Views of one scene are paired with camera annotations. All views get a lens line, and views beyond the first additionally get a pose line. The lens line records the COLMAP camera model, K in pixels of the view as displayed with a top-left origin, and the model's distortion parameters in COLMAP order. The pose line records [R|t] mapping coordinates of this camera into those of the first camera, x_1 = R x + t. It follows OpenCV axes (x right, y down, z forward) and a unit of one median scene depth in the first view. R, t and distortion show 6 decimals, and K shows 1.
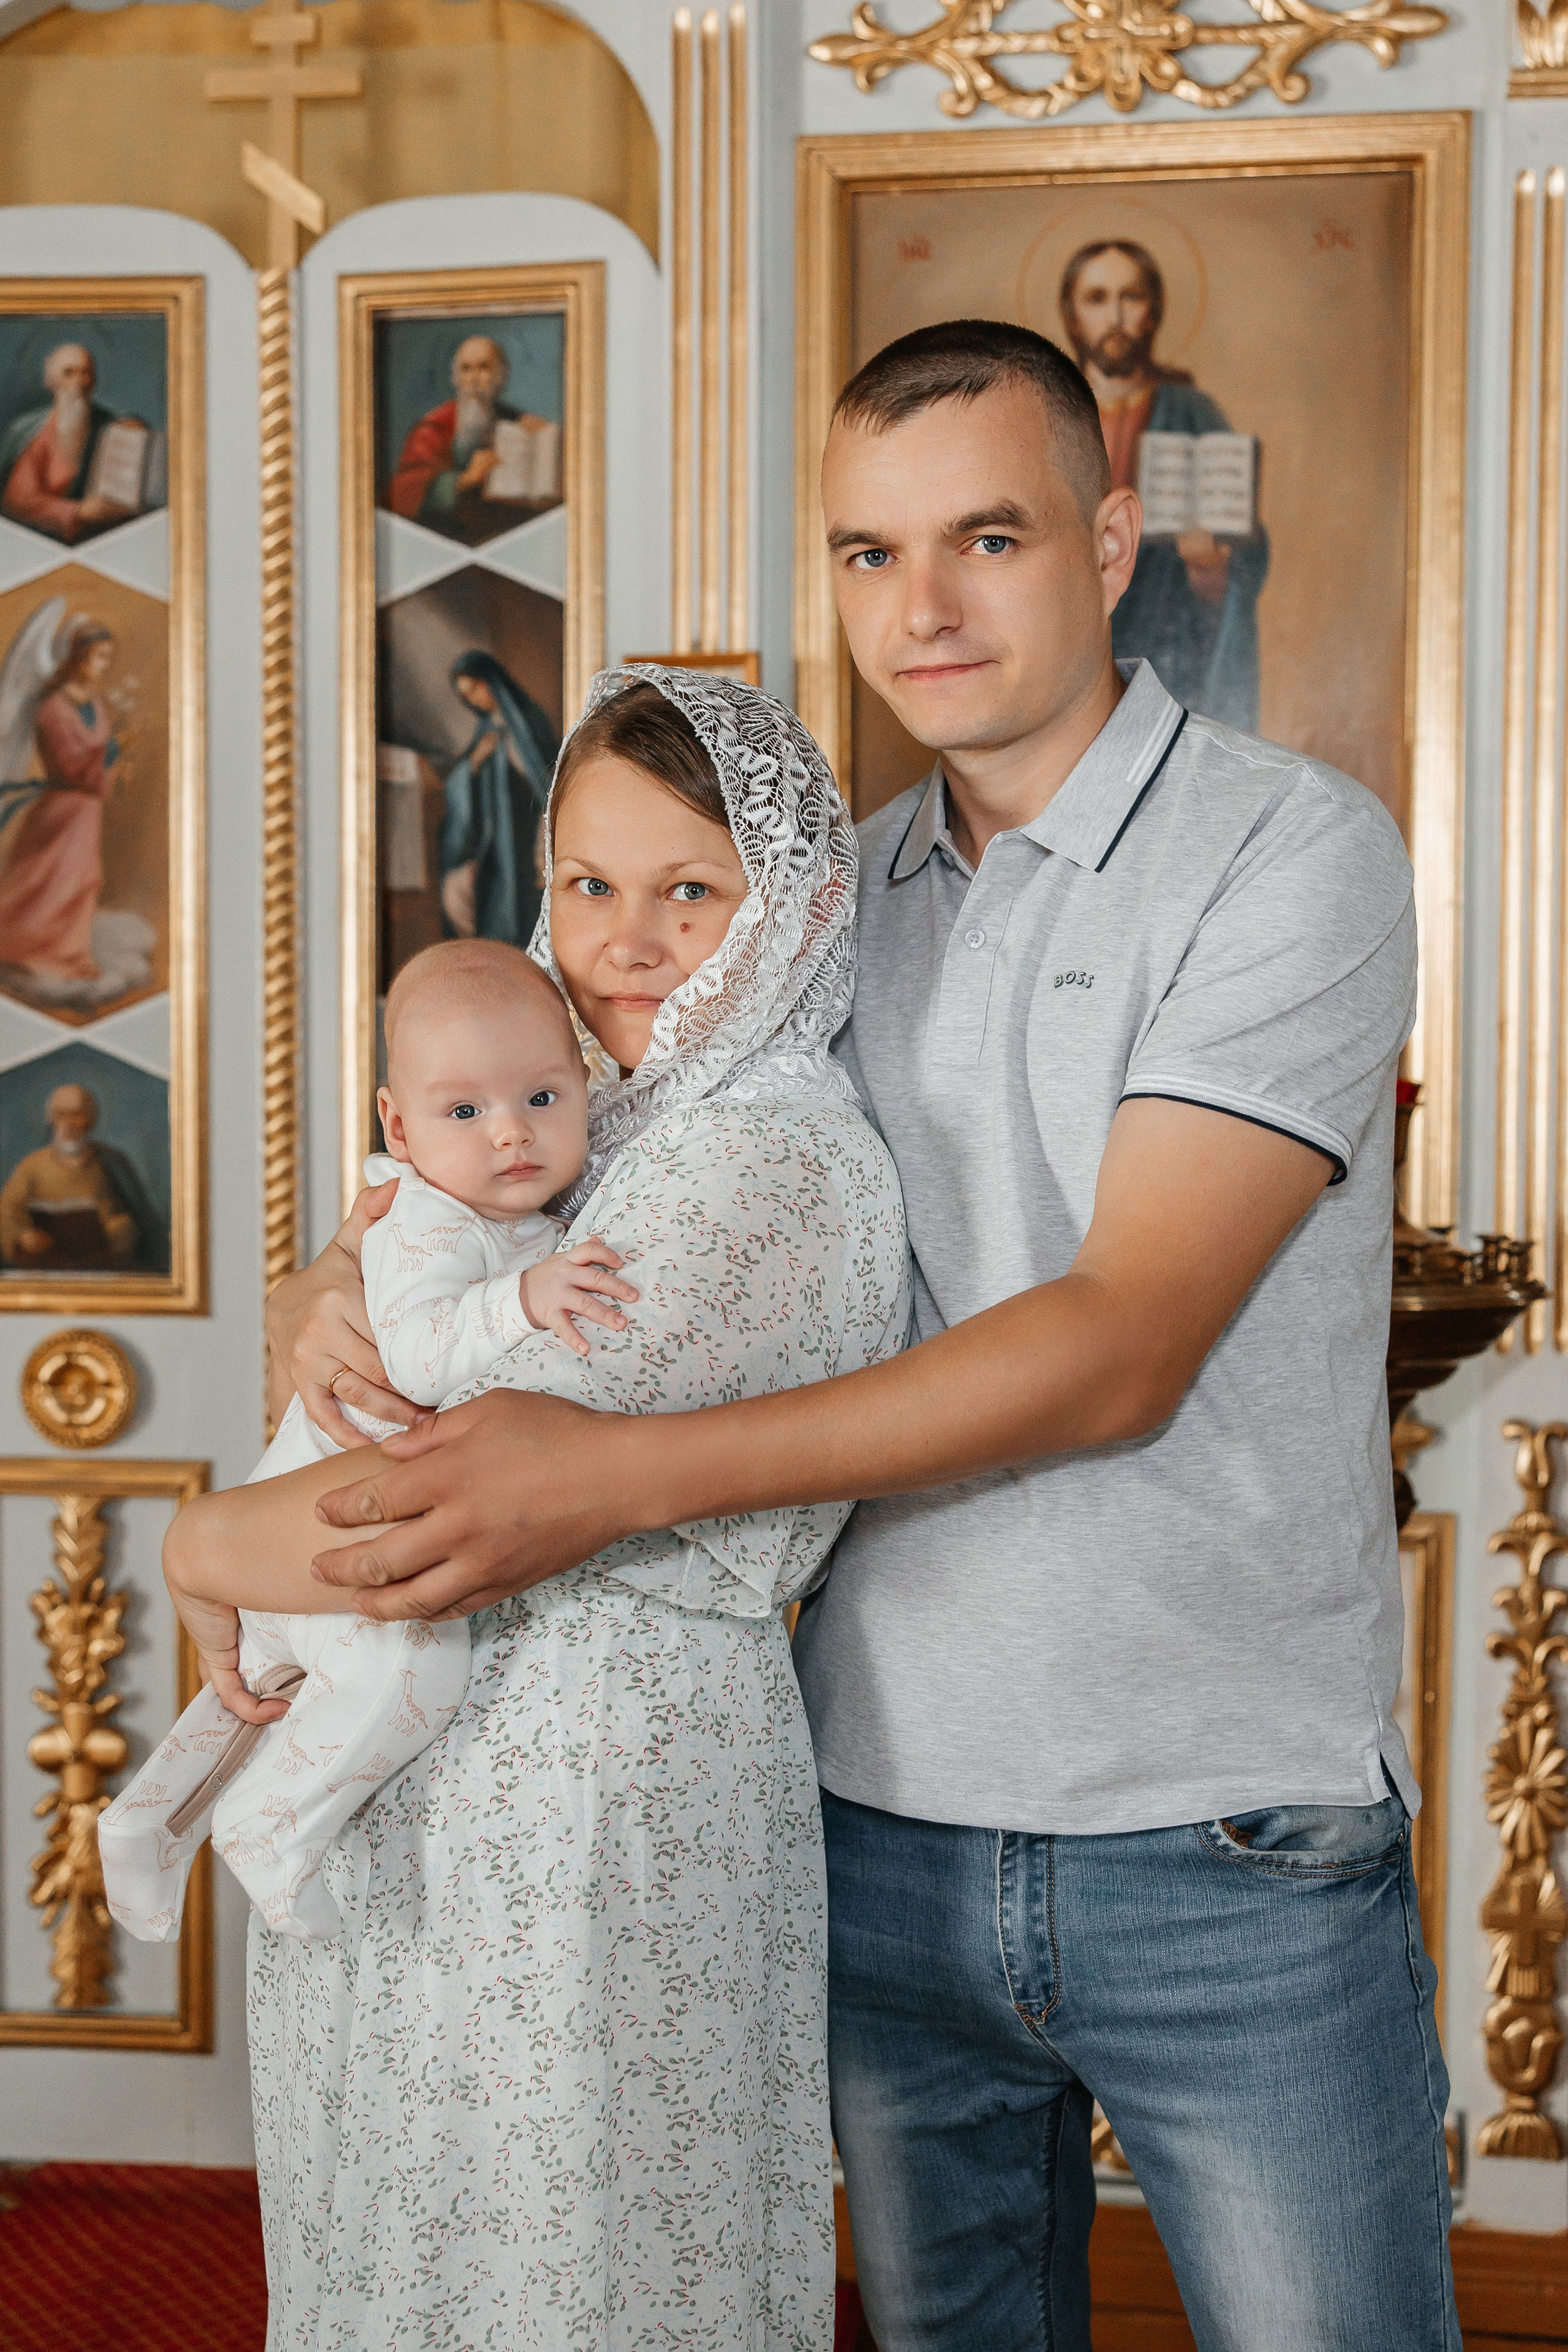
lens RADIAL K [[3720.1, 0, 769.6], [0, 3720.1, 1083.1], [0, 0, 1]] dist [0.034723, 0.000000]
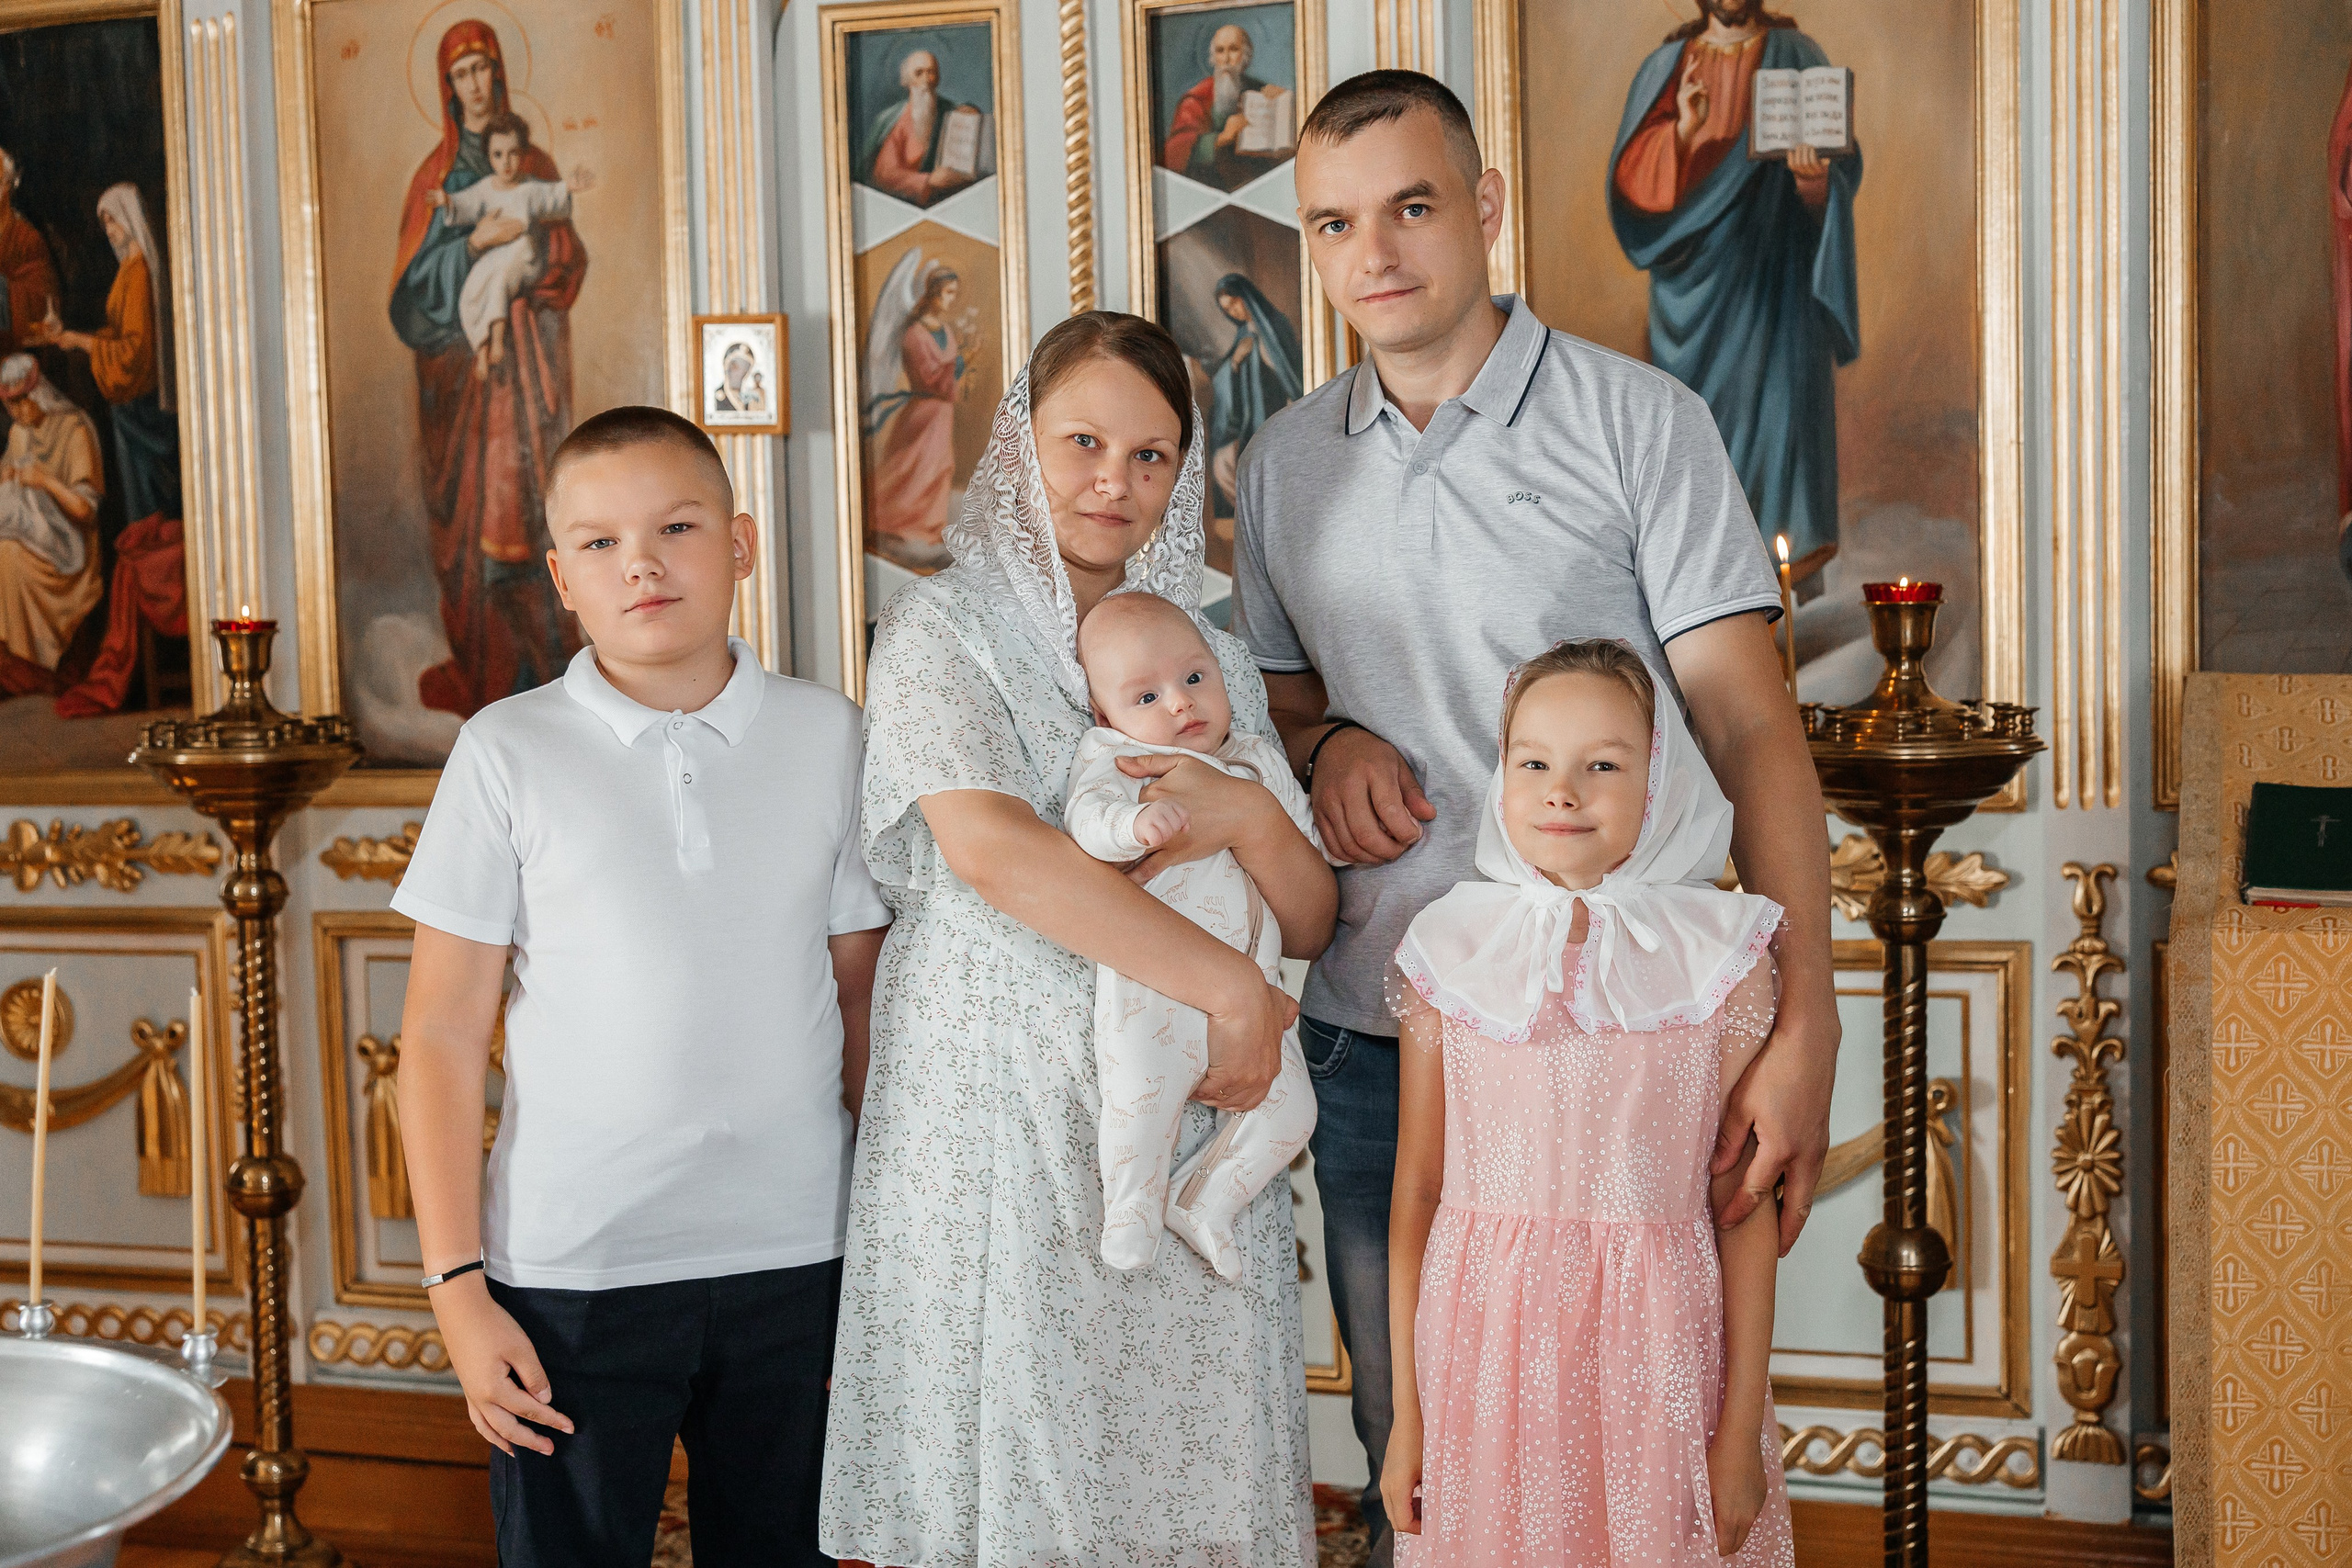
lens RADIAL K [[3852.8, 0, 995.4], [0, 3852.8, 792.5], [0, 0, 1]] dist [0.048952, 0.000000]
pose [[0.972927, -0.018393, -0.230379, 0.141725], [0.025076, 0.999344, 0.026114, 0.024015], [0.229748, -0.031184, 0.972750, -0.301747]]
